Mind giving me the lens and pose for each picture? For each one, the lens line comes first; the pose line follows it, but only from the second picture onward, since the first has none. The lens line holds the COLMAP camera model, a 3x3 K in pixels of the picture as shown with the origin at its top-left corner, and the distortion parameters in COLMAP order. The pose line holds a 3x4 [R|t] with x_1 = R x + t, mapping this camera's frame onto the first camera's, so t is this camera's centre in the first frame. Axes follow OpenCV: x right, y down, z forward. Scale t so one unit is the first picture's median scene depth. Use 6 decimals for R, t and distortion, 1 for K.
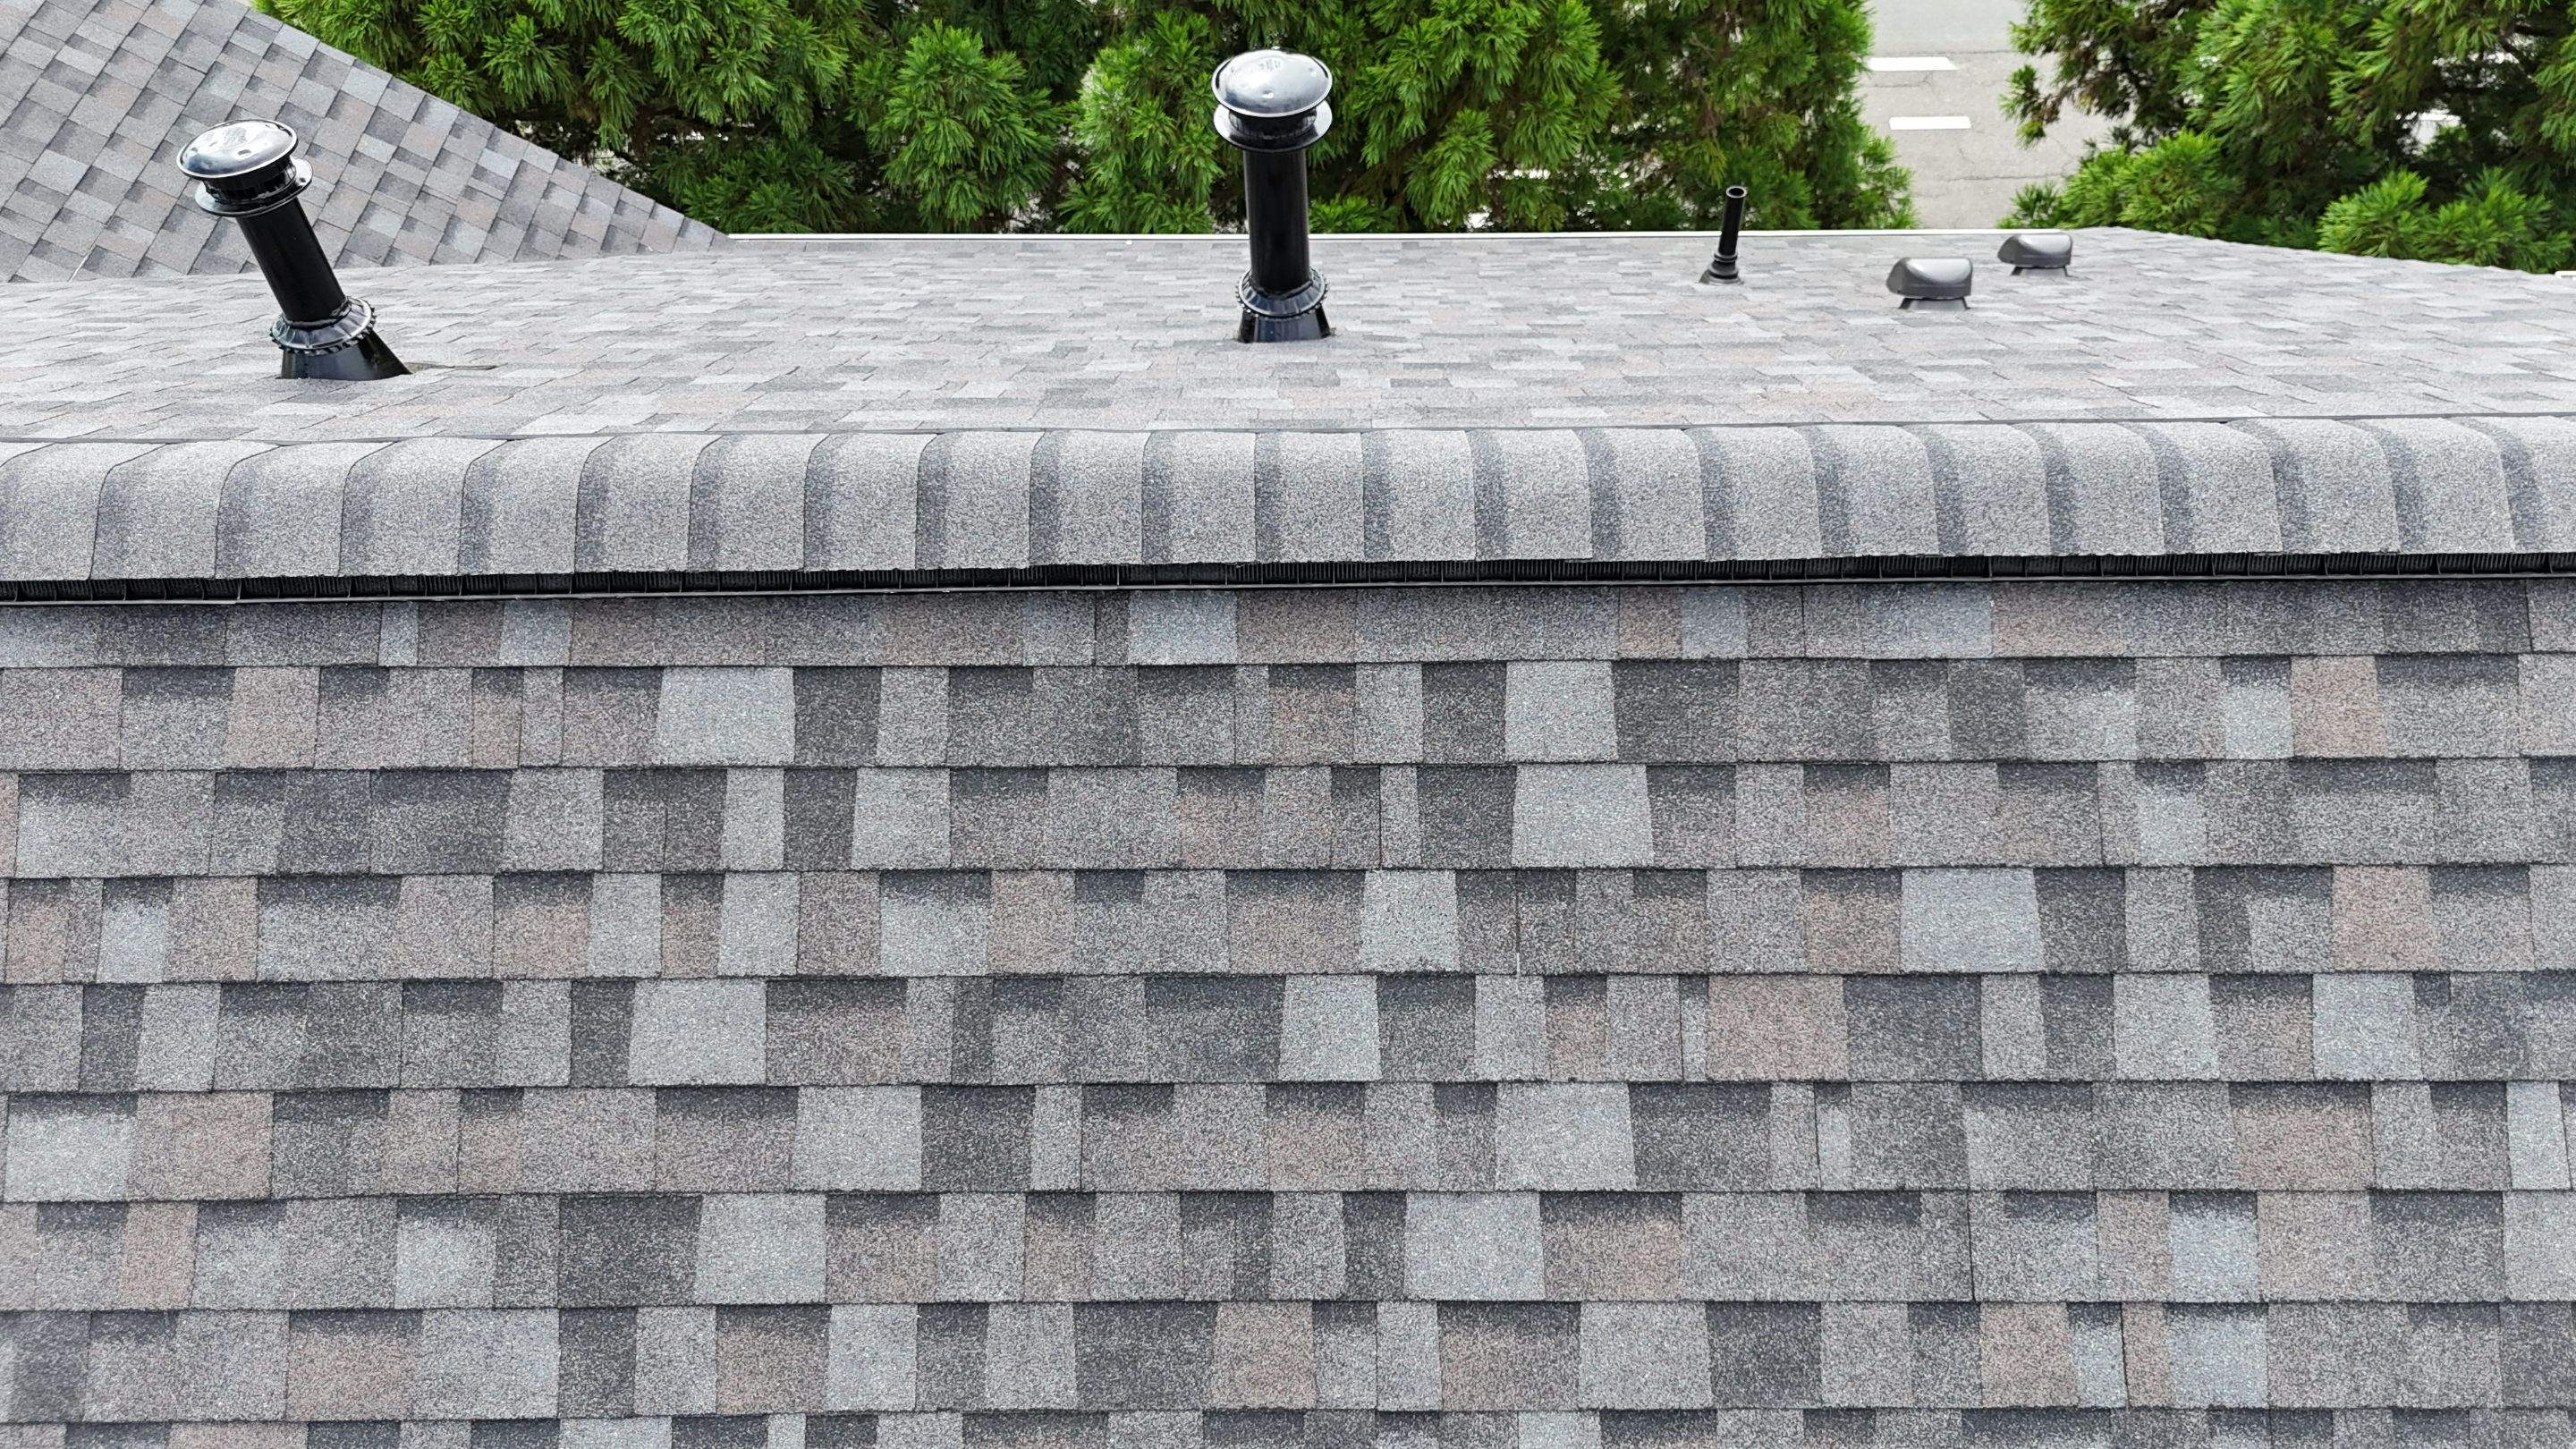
lens RADIAL K [[1917.9, 0, 1267.3], [0, 1917.9, 727.5], [0, 0, 1]] dist [0.054363, -0.034523]
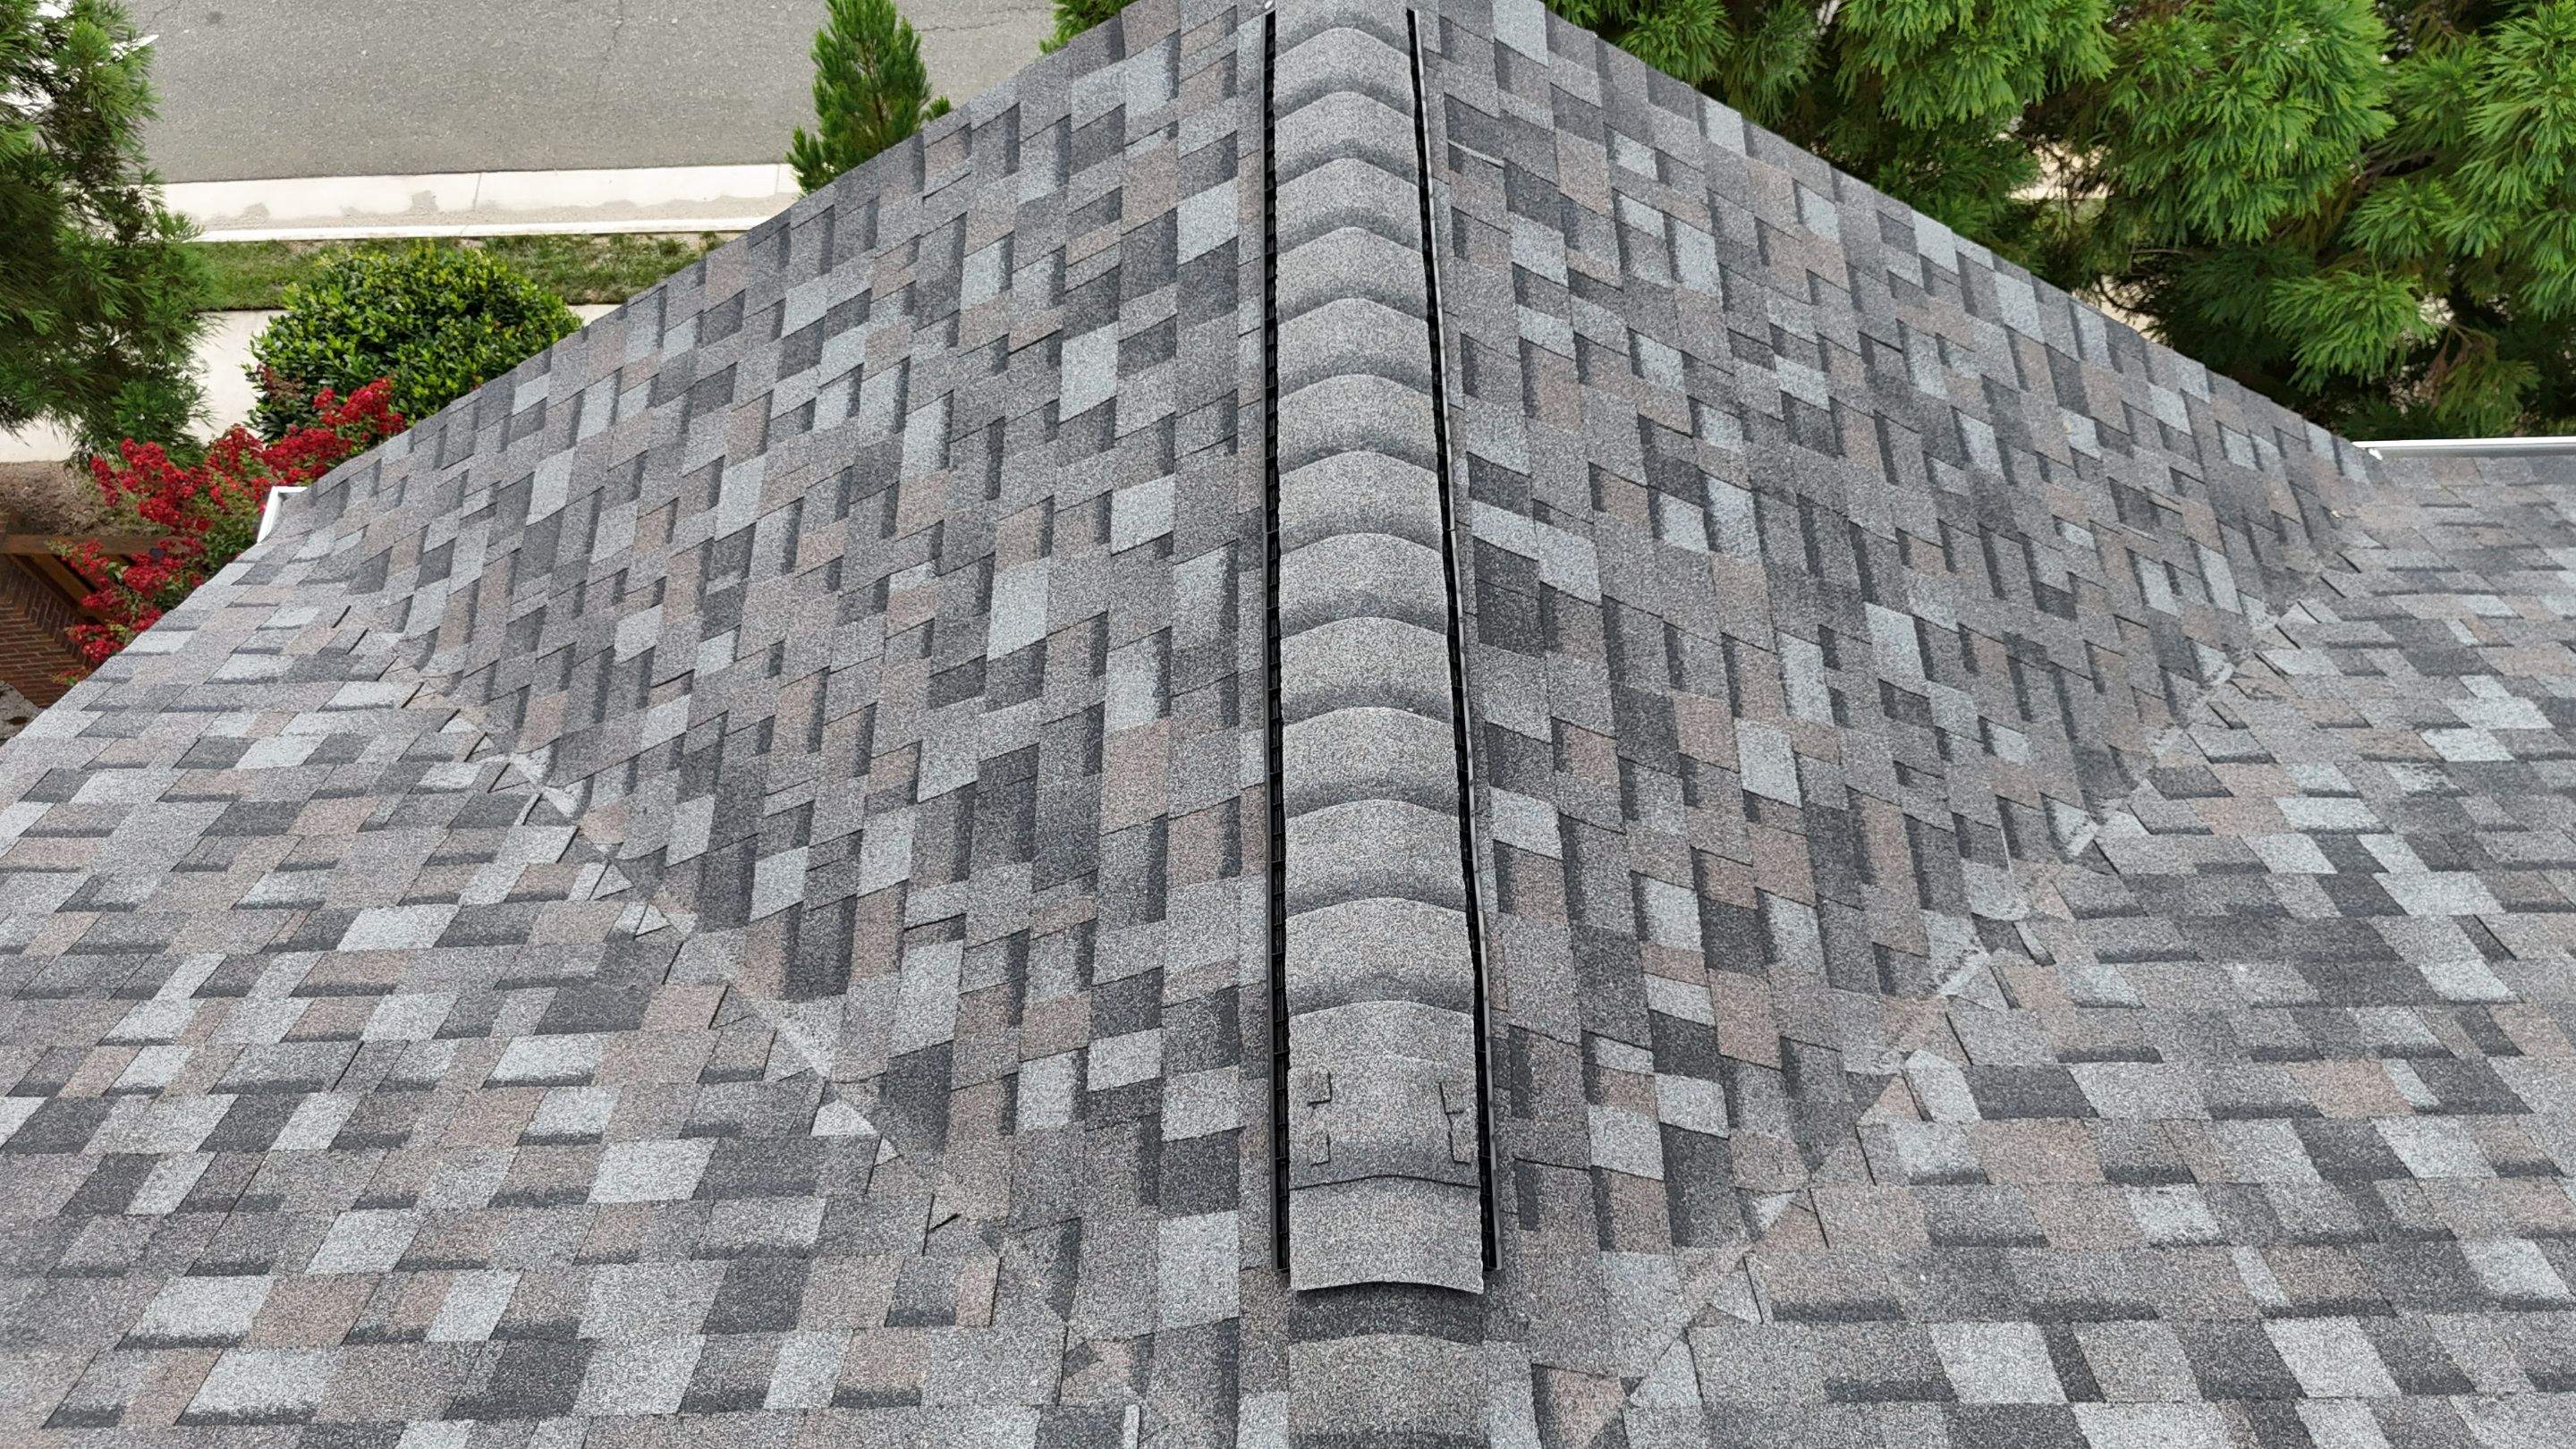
lens RADIAL K [[1917.9, 0, 1282.8], [0, 1917.9, 725.5], [0, 0, 1]] dist [0.054363, -0.034523]
pose [[0.999800, -0.018603, 0.007390, -2.105811], [0.016724, 0.979172, 0.202340, -0.998974], [-0.011000, -0.202176, 0.979287, 1.231130]]
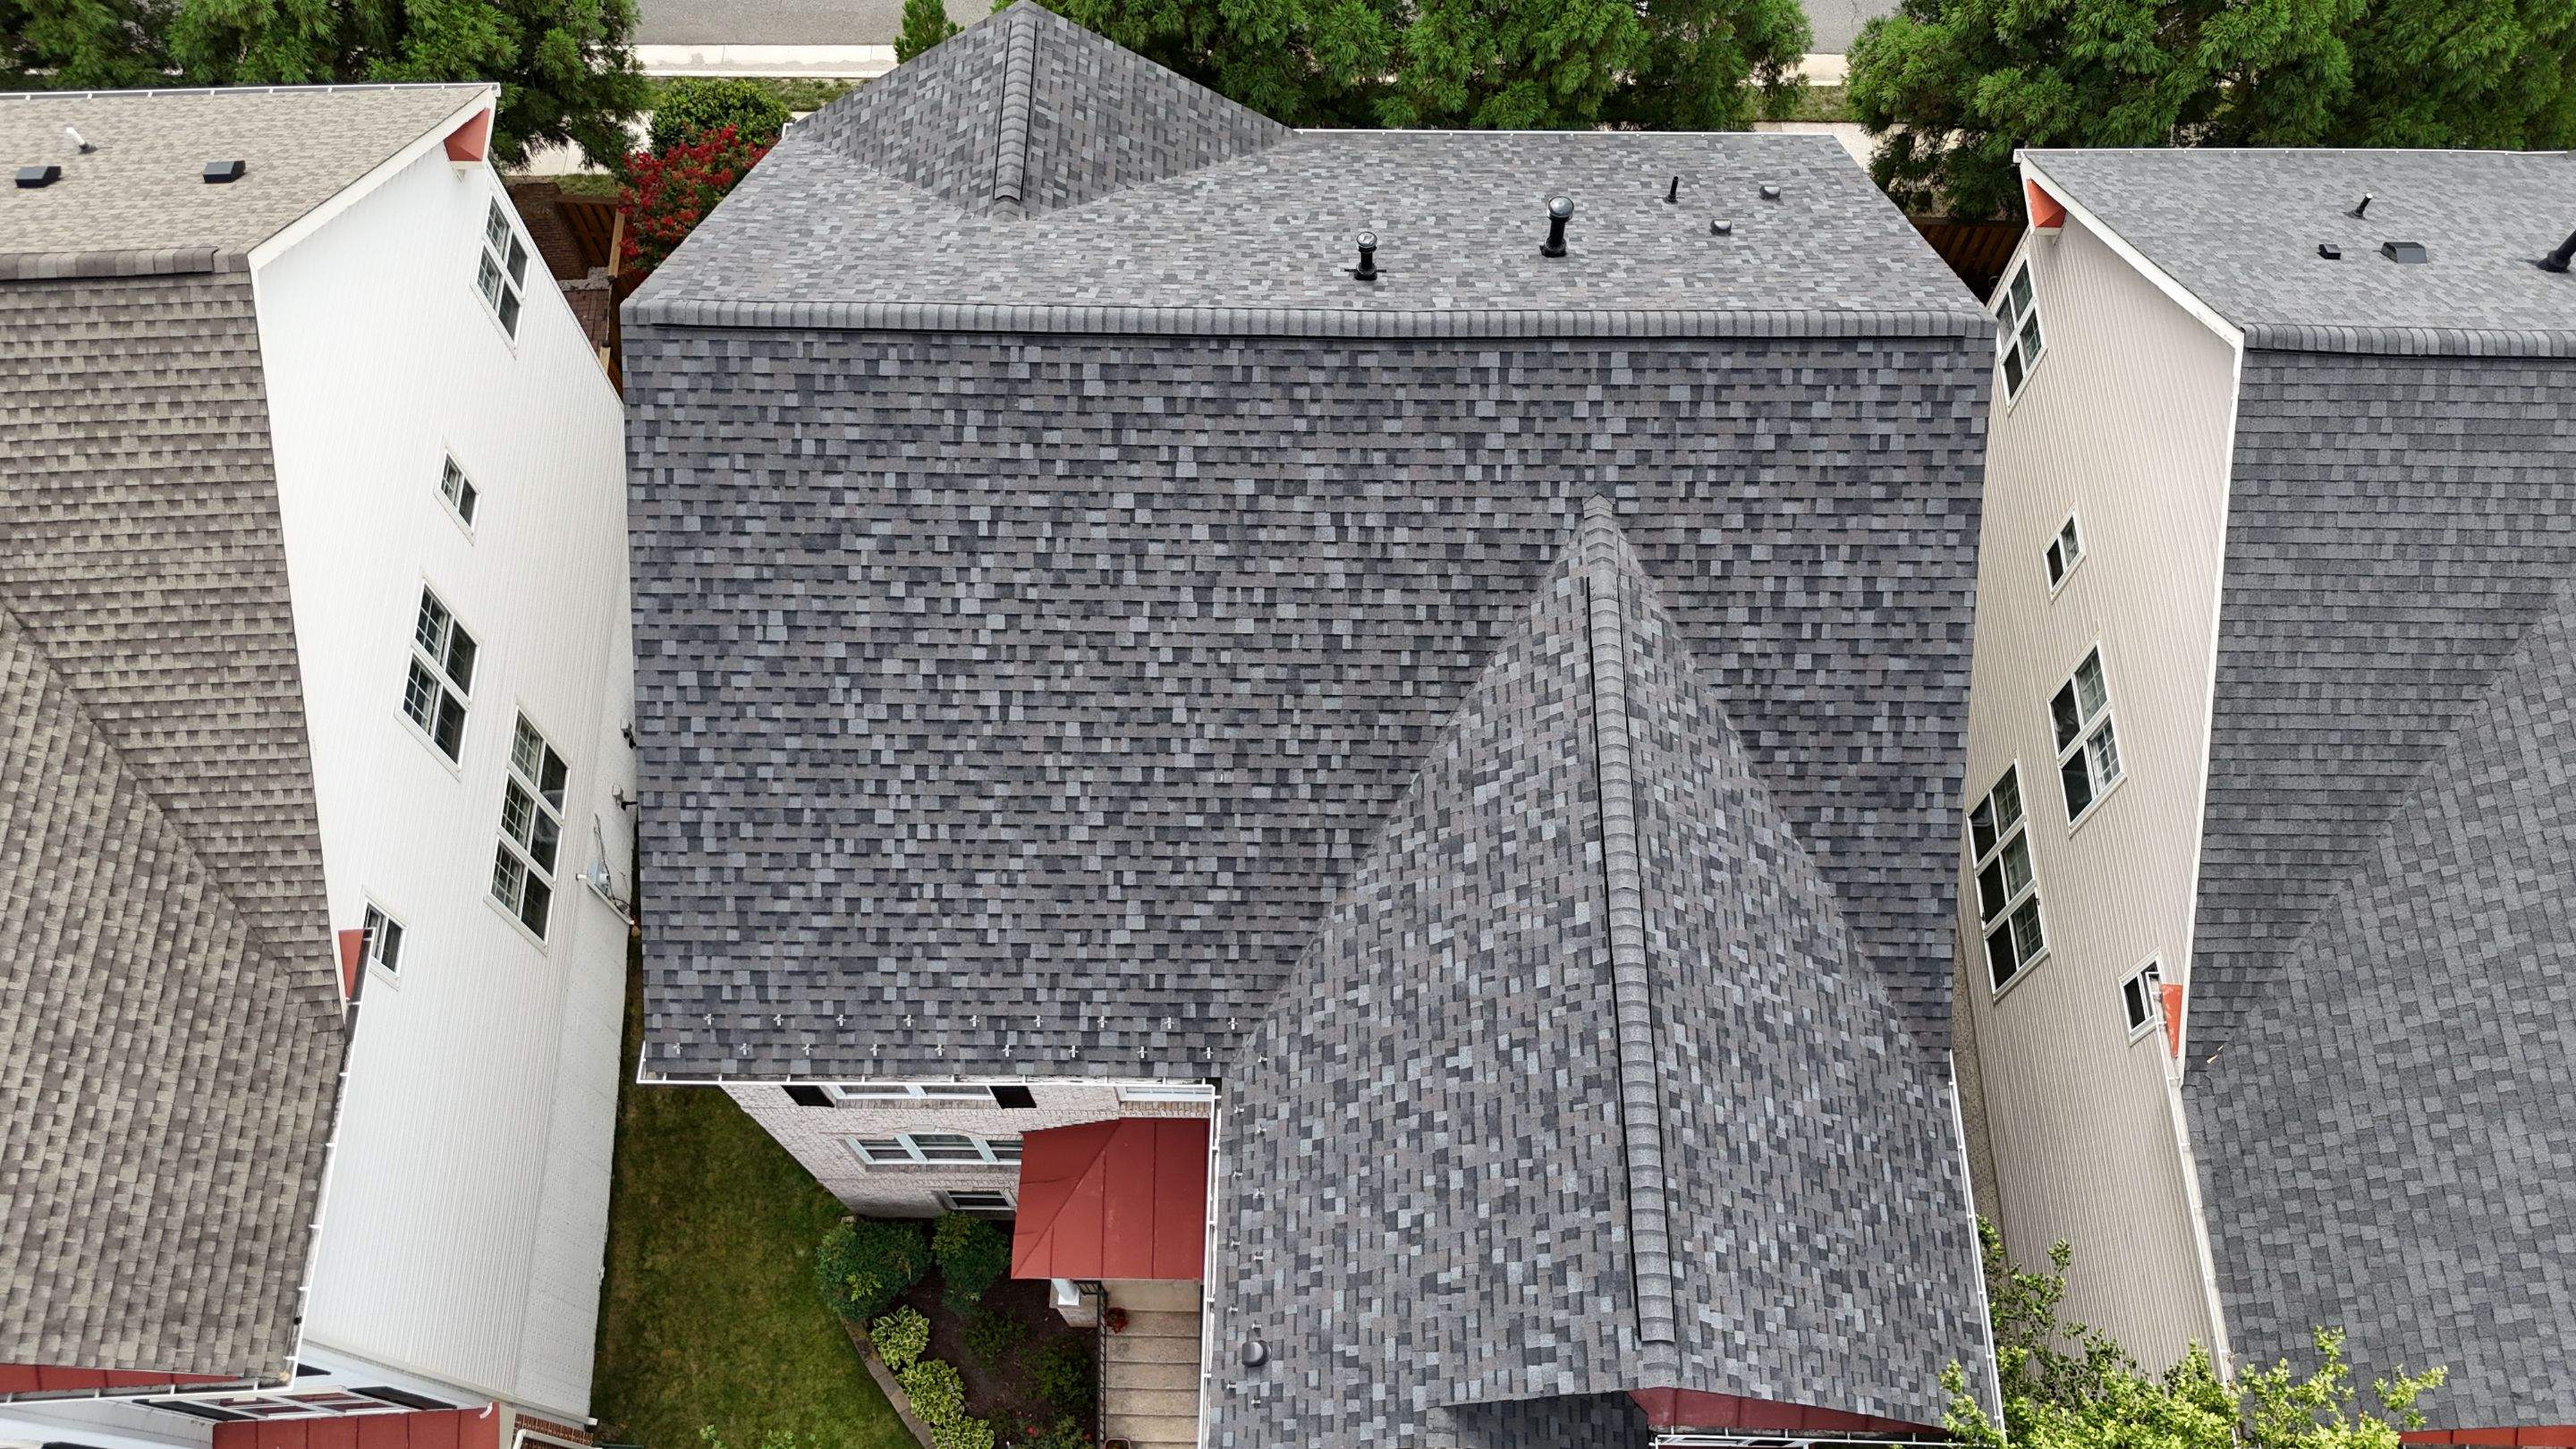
lens RADIAL K [[1917.9, 0, 1281.4], [0, 1917.9, 719.2], [0, 0, 1]] dist [0.054363, -0.034523]
pose [[0.999909, 0.010606, 0.008293, -1.029921], [-0.012323, 0.969110, 0.246322, -0.420832], [-0.005425, -0.246402, 0.969153, -5.597187]]
